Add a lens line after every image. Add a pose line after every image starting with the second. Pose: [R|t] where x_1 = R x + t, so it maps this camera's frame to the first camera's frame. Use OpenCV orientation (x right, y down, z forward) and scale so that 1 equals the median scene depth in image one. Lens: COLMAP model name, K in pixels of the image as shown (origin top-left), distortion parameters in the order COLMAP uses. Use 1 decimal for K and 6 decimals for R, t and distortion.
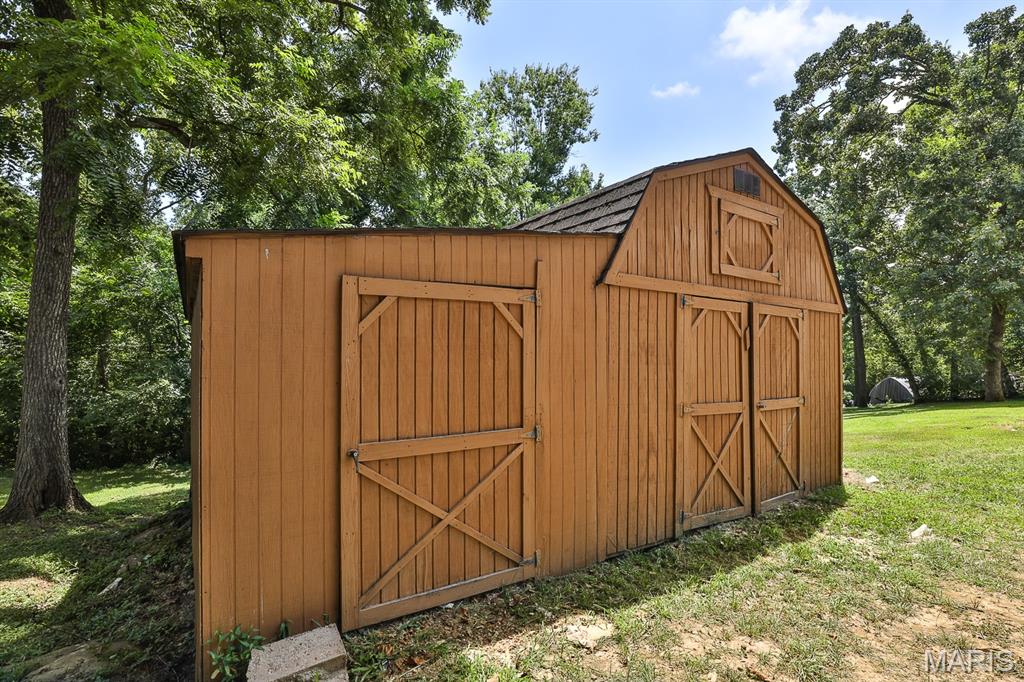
lens RADIAL K [[498.8, 0, 512.0], [0, 498.8, 341.0], [0, 0, 1]] dist [-0.047658, -0.000359]
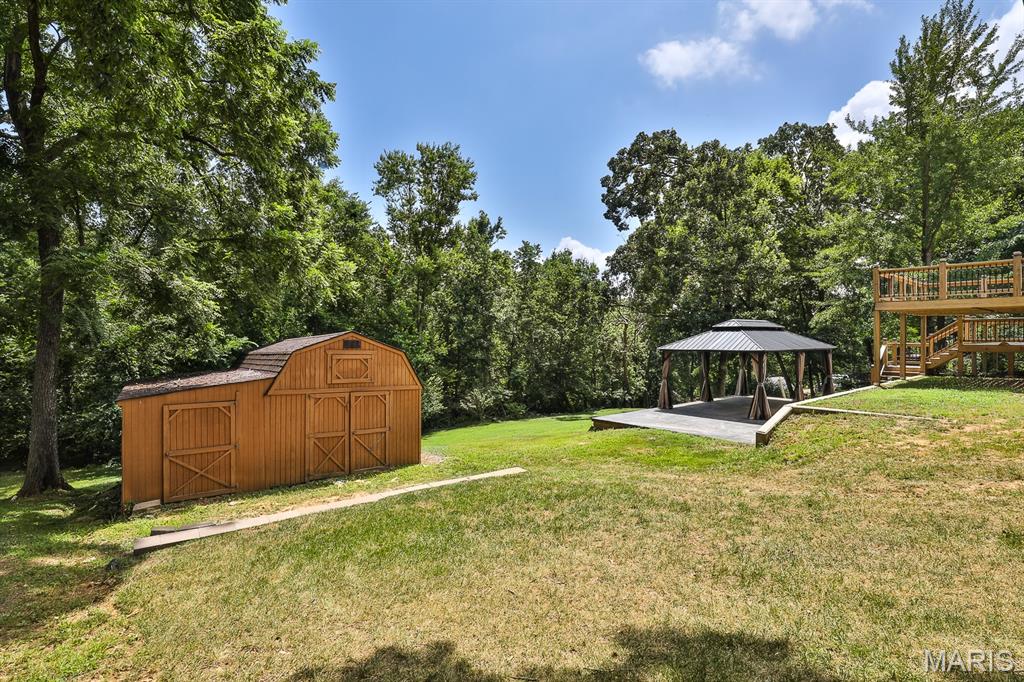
lens RADIAL K [[472.9, 0, 512.0], [0, 472.9, 341.0], [0, 0, 1]] dist [-0.041568, 0.000616]
pose [[0.996248, -0.007407, 0.086227, 1.085546], [0.007314, 0.999972, 0.001399, -0.334340], [-0.086235, -0.000763, 0.996275, -1.471384]]
